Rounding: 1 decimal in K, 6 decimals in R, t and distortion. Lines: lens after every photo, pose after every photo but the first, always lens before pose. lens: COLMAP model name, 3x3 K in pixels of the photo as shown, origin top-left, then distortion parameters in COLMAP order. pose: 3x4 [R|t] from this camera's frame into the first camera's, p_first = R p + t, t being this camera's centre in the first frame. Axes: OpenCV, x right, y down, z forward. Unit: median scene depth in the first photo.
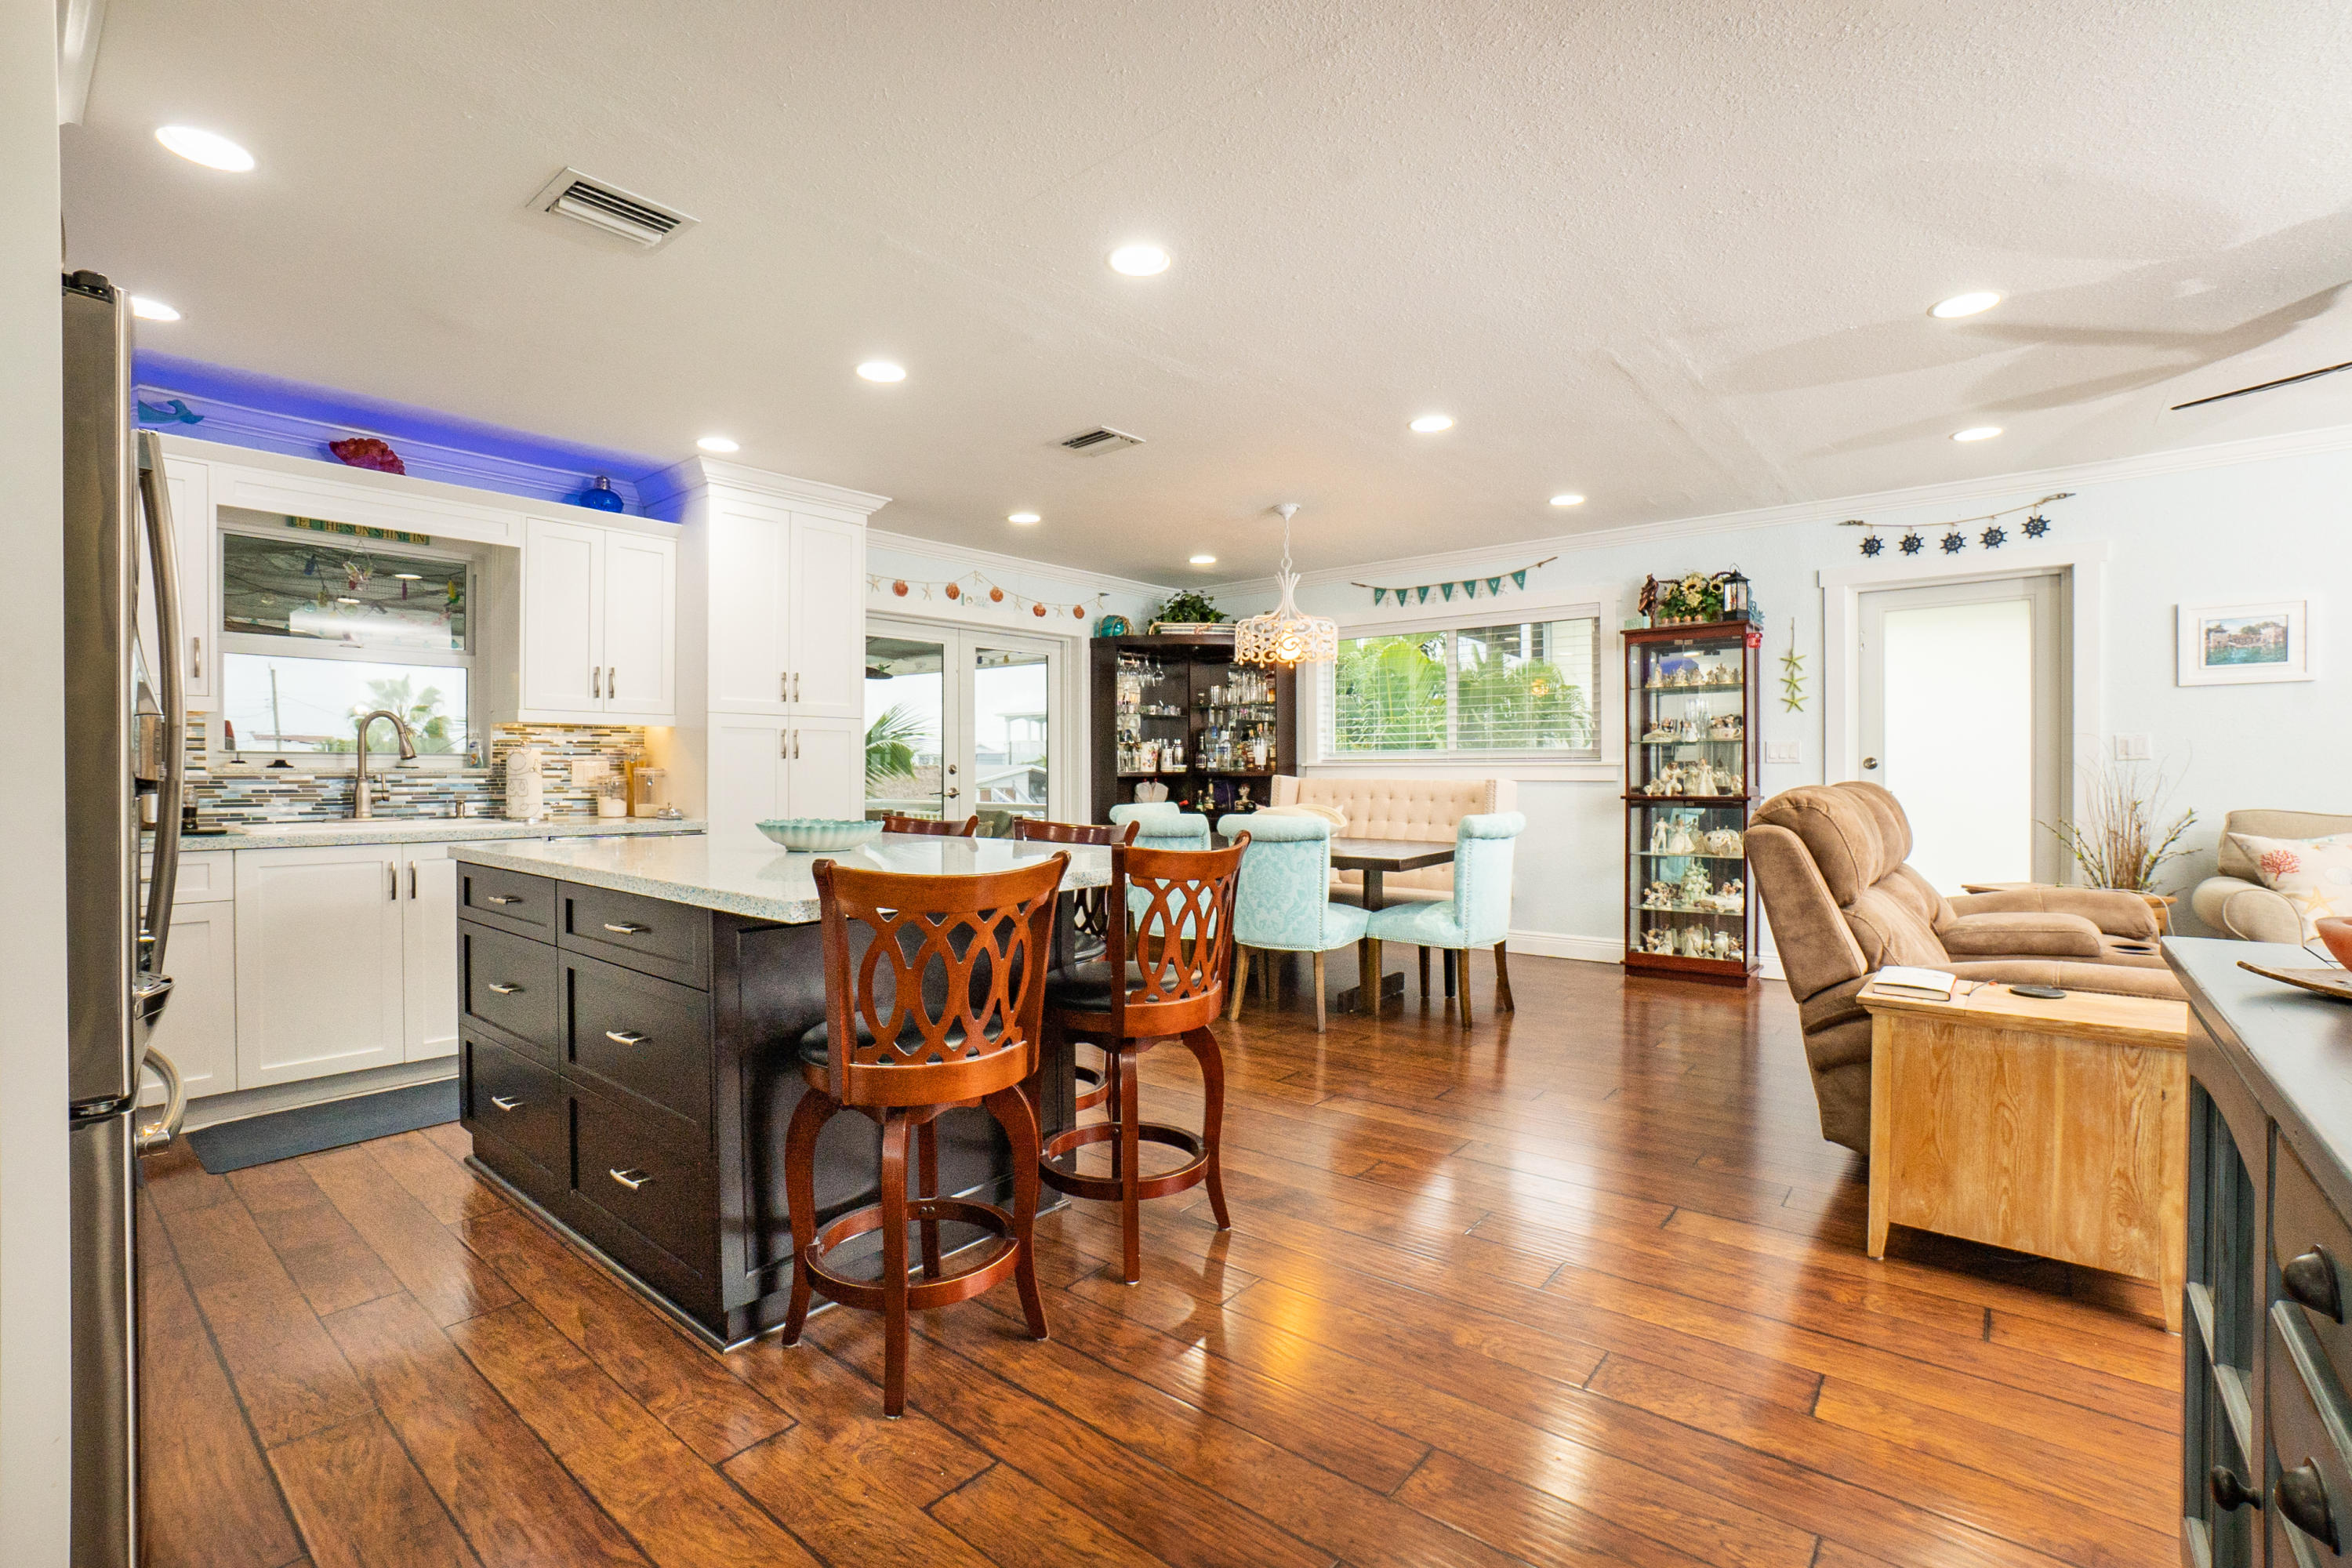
lens RADIAL K [[1053.1, 0, 1178.4], [0, 1053.1, 783.0], [0, 0, 1]] dist [0.014495, -0.006602]
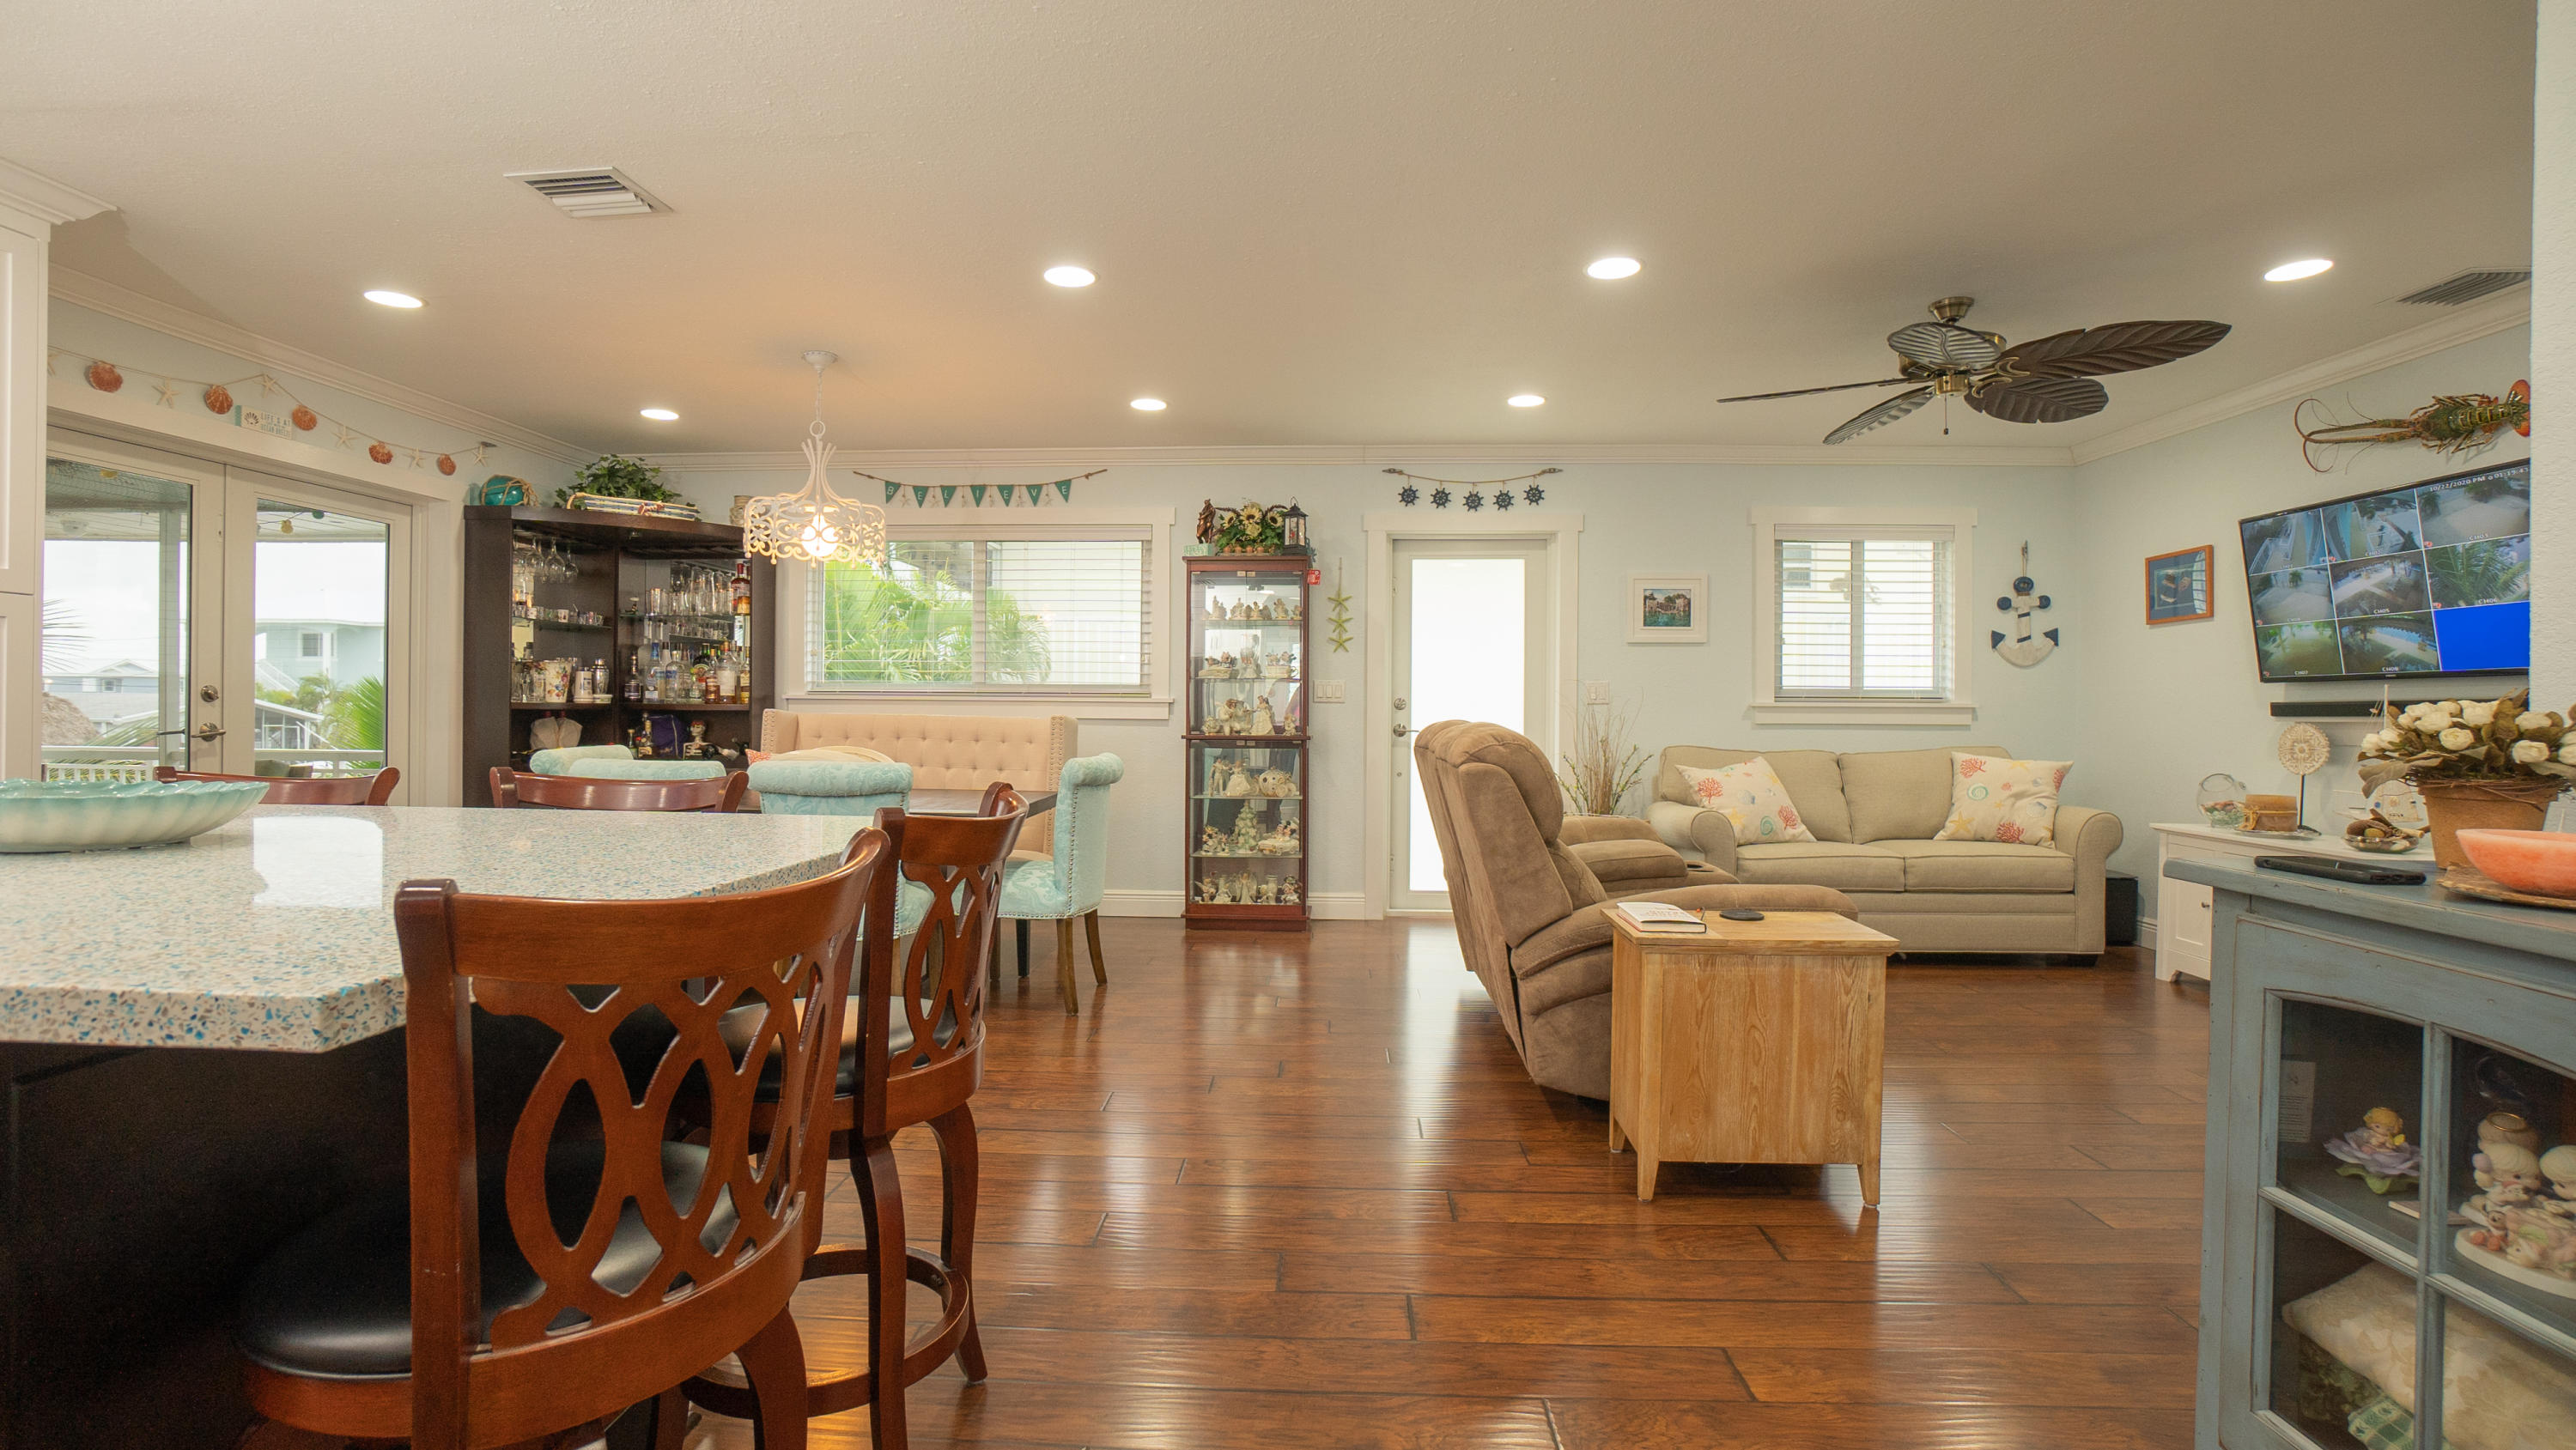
lens RADIAL K [[1152.2, 0, 1292.0], [0, 1152.2, 711.0], [0, 0, 1]] dist [-0.026236, 0.008954]
pose [[0.809133, 0.010907, 0.587525, -0.101814], [-0.003747, 0.999903, -0.013402, 0.004126], [-0.587614, 0.008642, 0.809095, 0.141811]]
